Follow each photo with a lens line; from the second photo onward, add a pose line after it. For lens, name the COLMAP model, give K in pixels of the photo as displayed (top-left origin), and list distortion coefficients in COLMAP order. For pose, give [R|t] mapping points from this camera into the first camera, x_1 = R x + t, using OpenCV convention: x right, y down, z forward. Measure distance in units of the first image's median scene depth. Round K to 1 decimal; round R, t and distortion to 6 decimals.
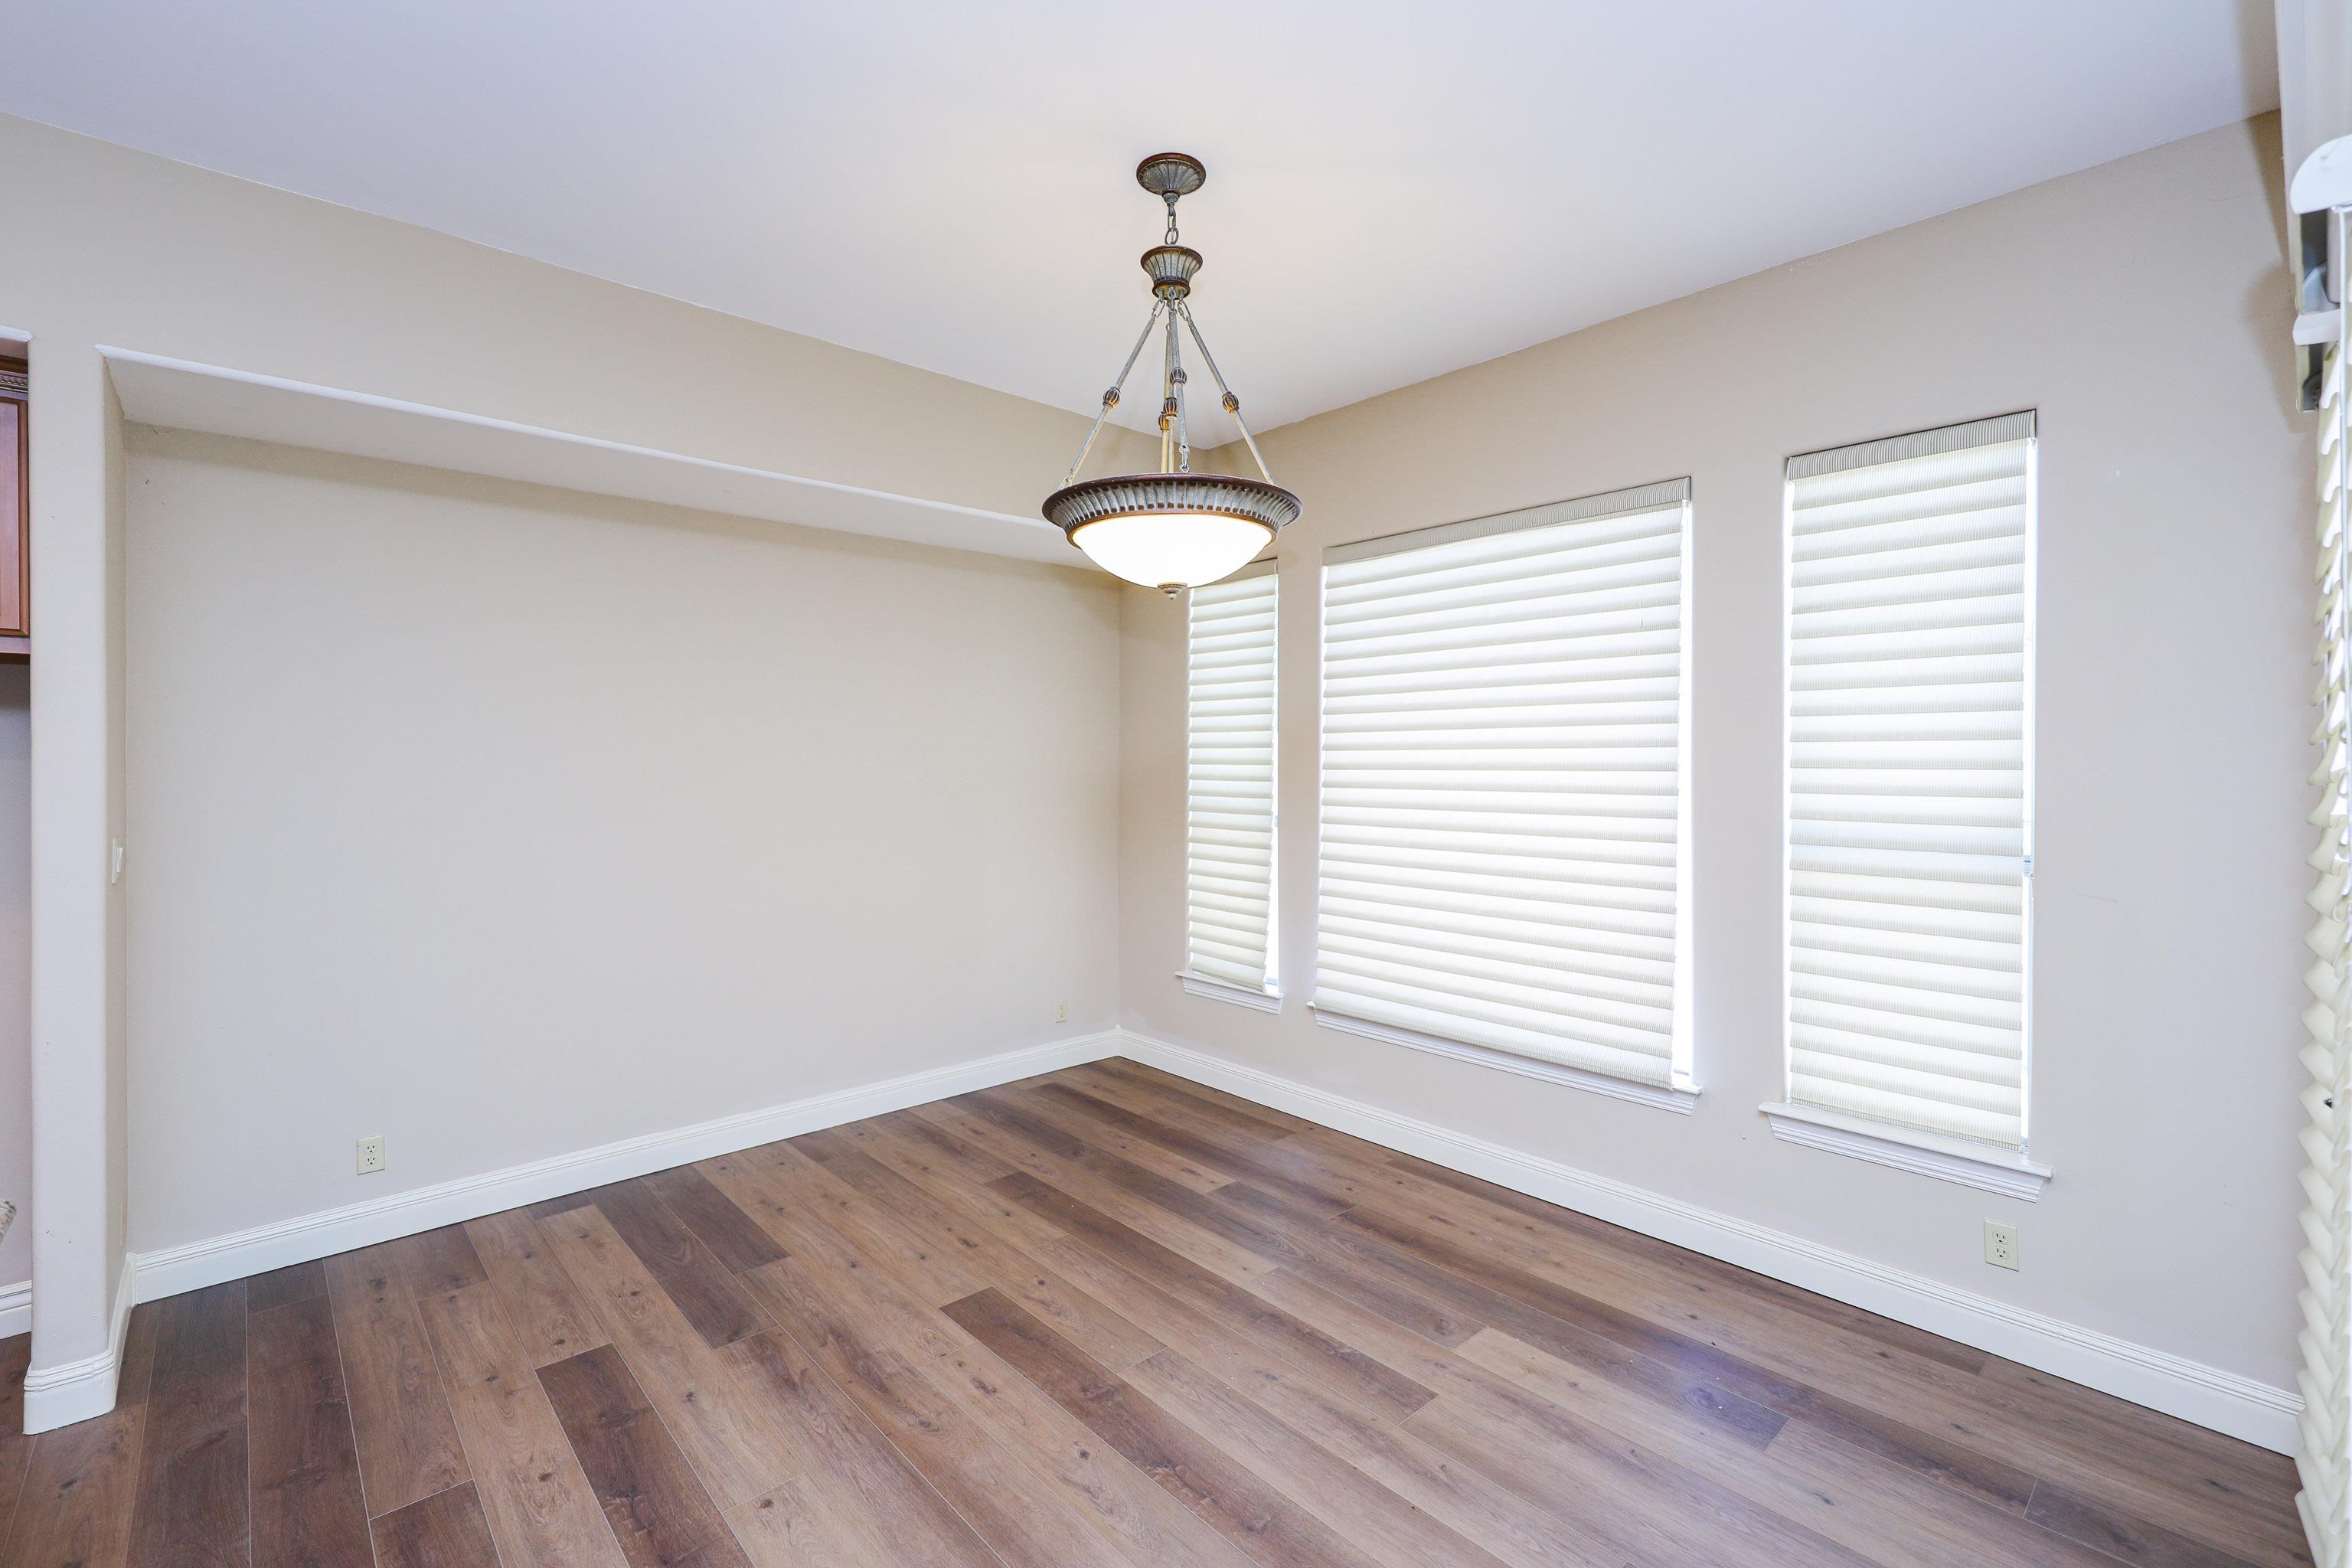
lens RADIAL K [[1027.5, 0, 1181.8], [0, 1027.5, 775.0], [0, 0, 1]] dist [0.003163, 0.000139]
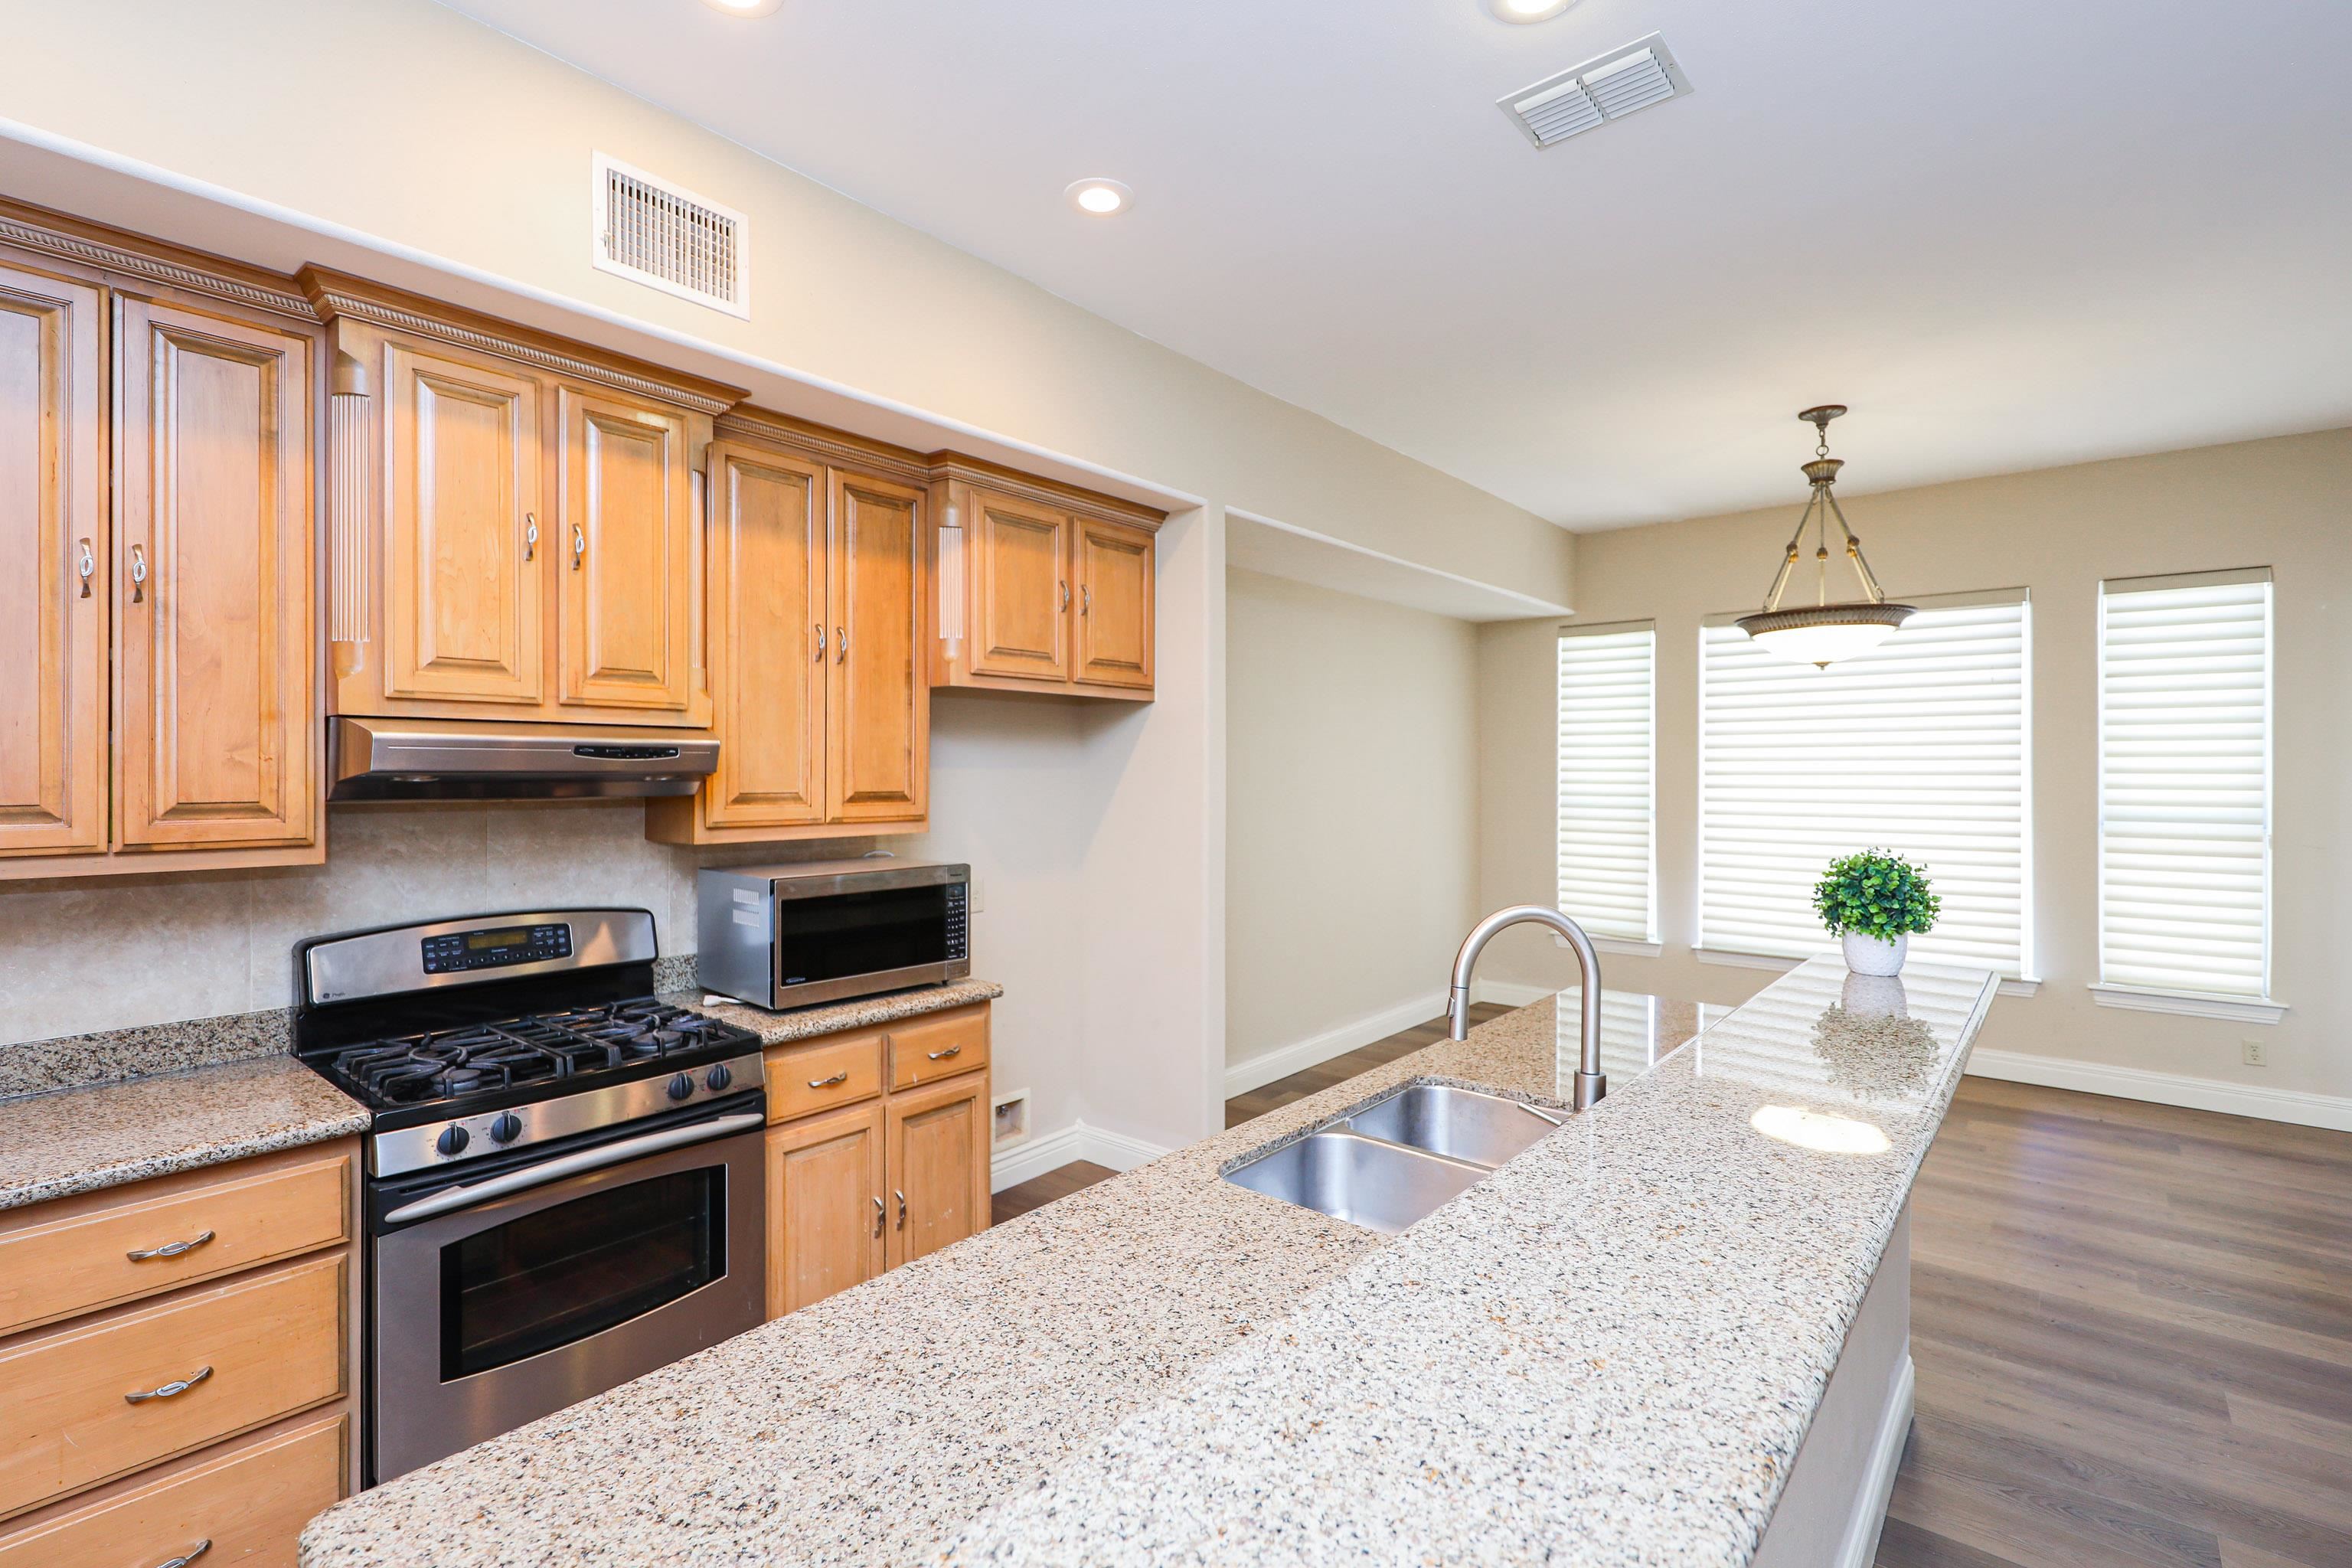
lens RADIAL K [[1068.6, 0, 1185.2], [0, 1068.6, 775.1], [0, 0, 1]] dist [0.001039, -0.000129]
pose [[0.991370, -0.002761, 0.131066, -1.035553], [0.003748, 0.999966, -0.007291, 0.002215], [-0.131041, 0.007720, 0.991347, -0.457332]]
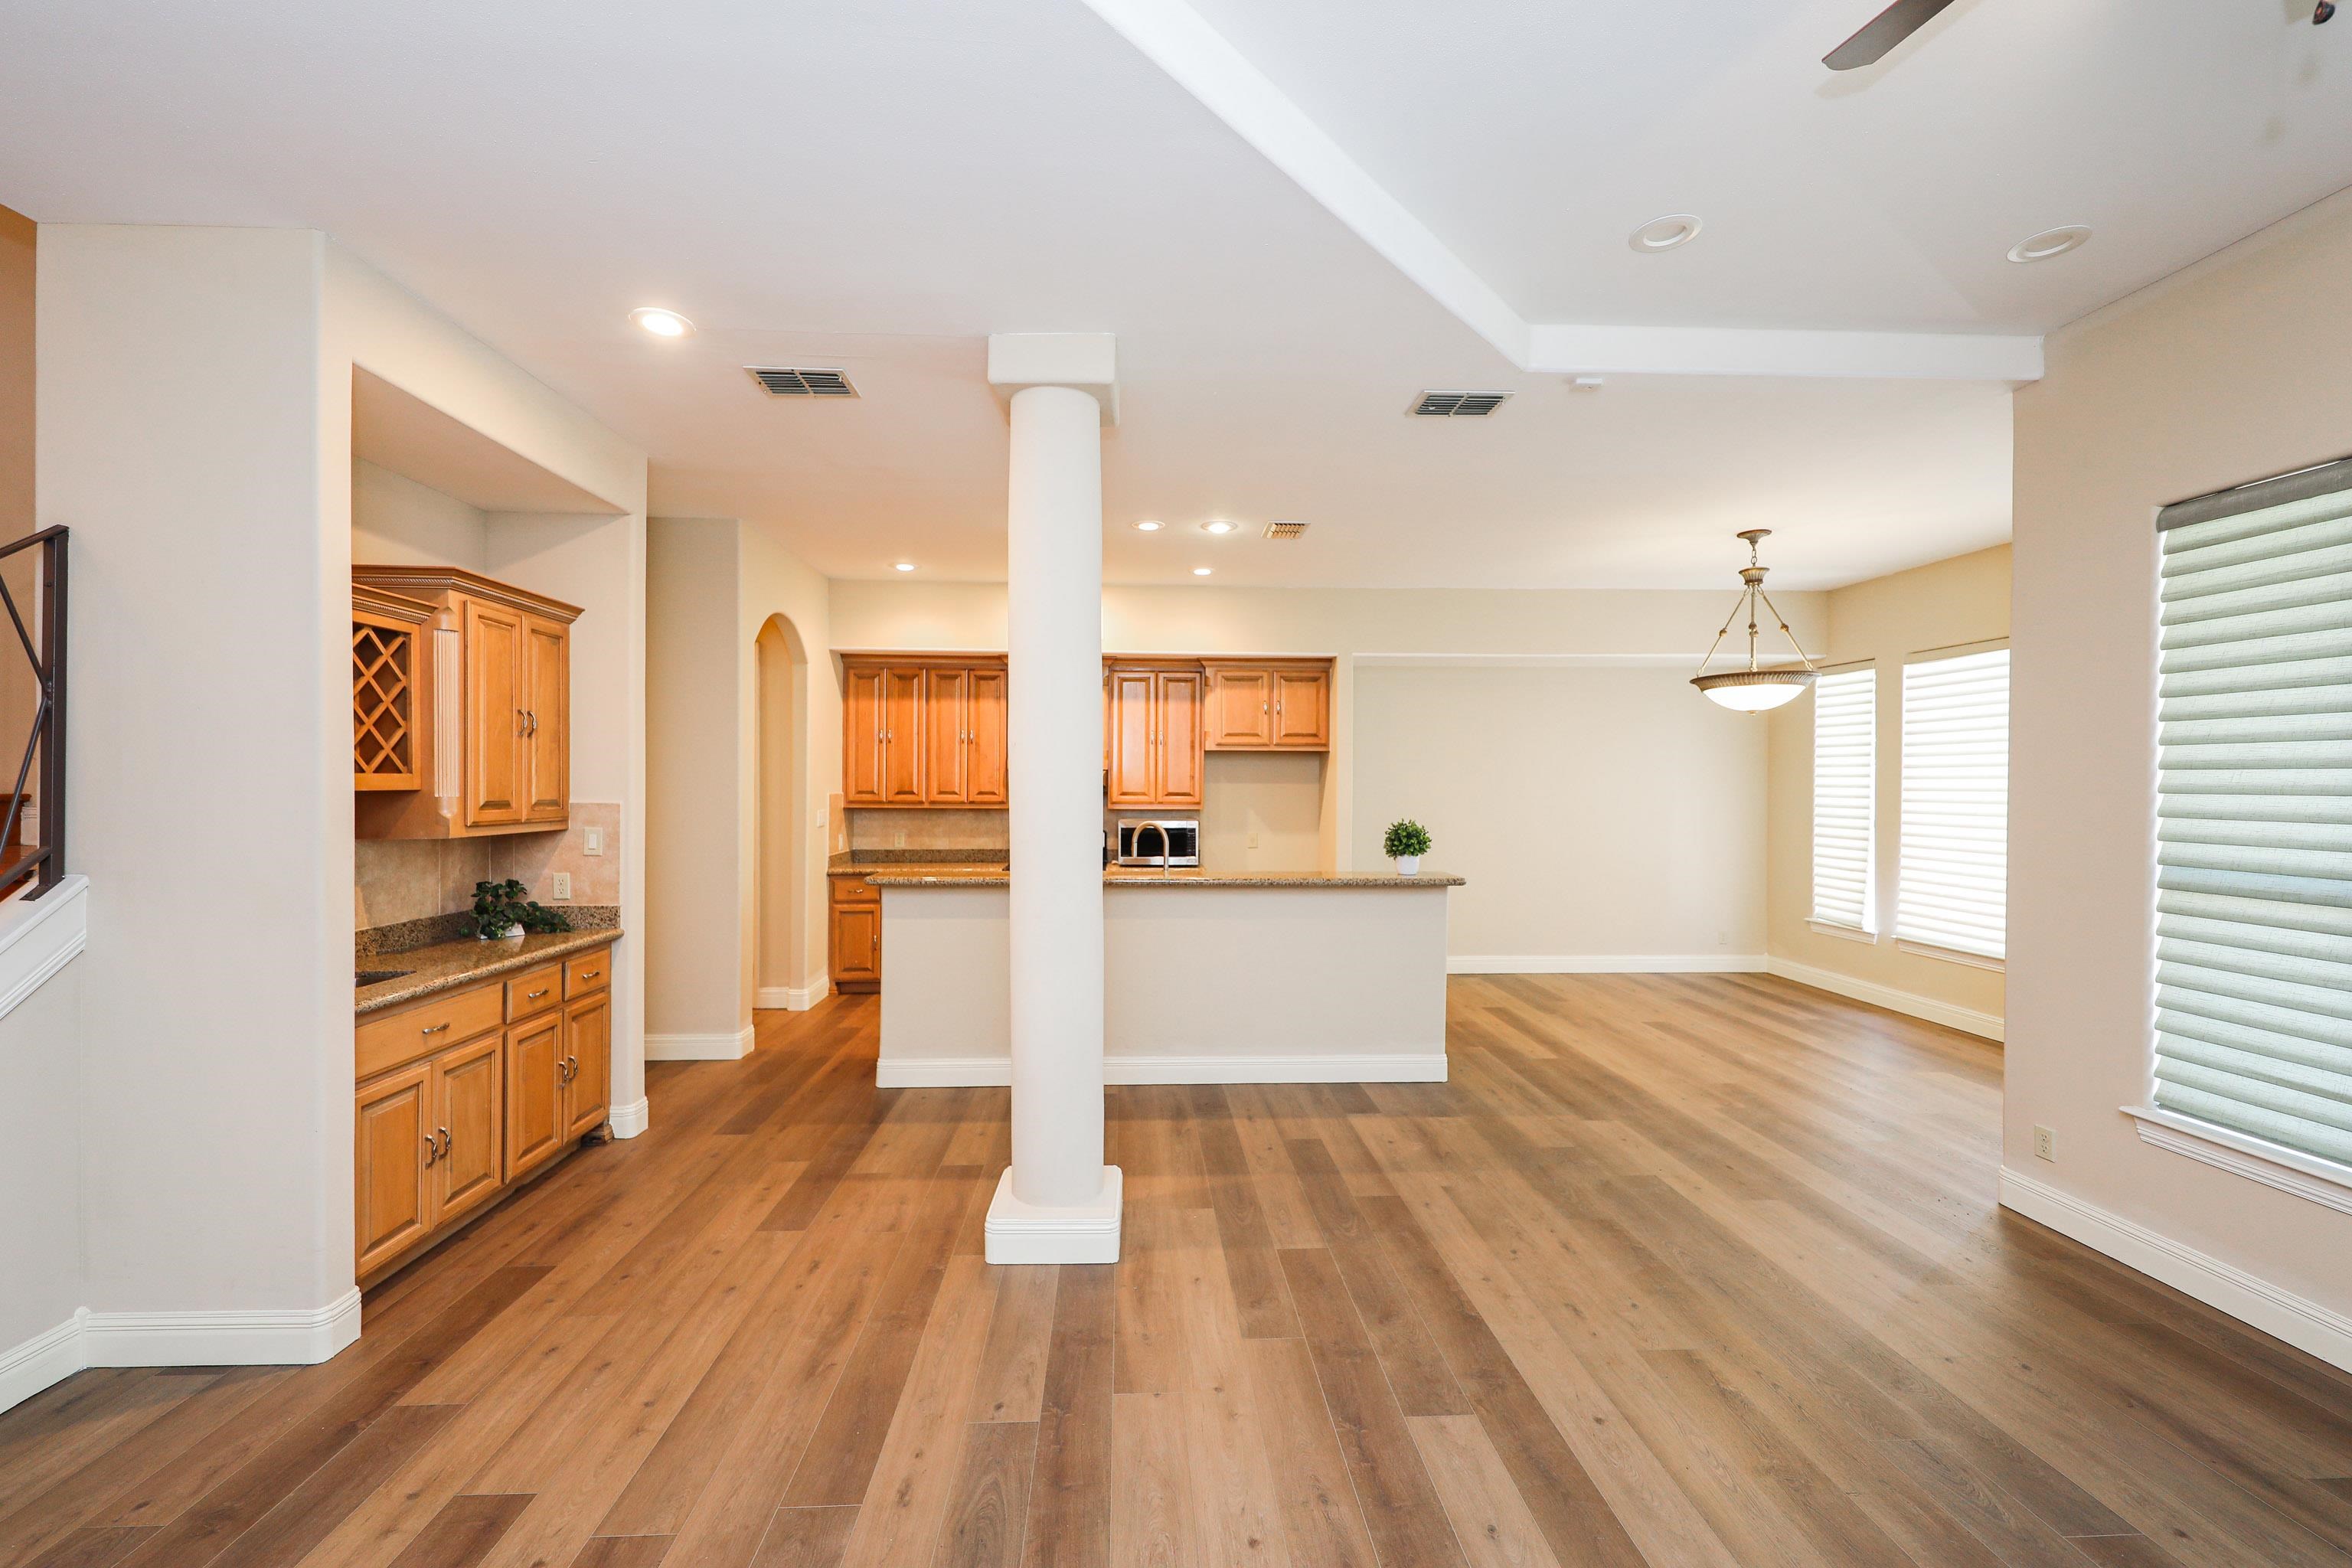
lens RADIAL K [[963.7, 0, 1168.0], [0, 963.7, 787.0], [0, 0, 1]] dist [0.003814, 0.000210]
pose [[0.768716, 0.004404, -0.639575, 0.308185], [-0.009305, 0.999947, -0.004298, 0.006738], [0.639523, 0.009255, 0.768716, -1.257603]]
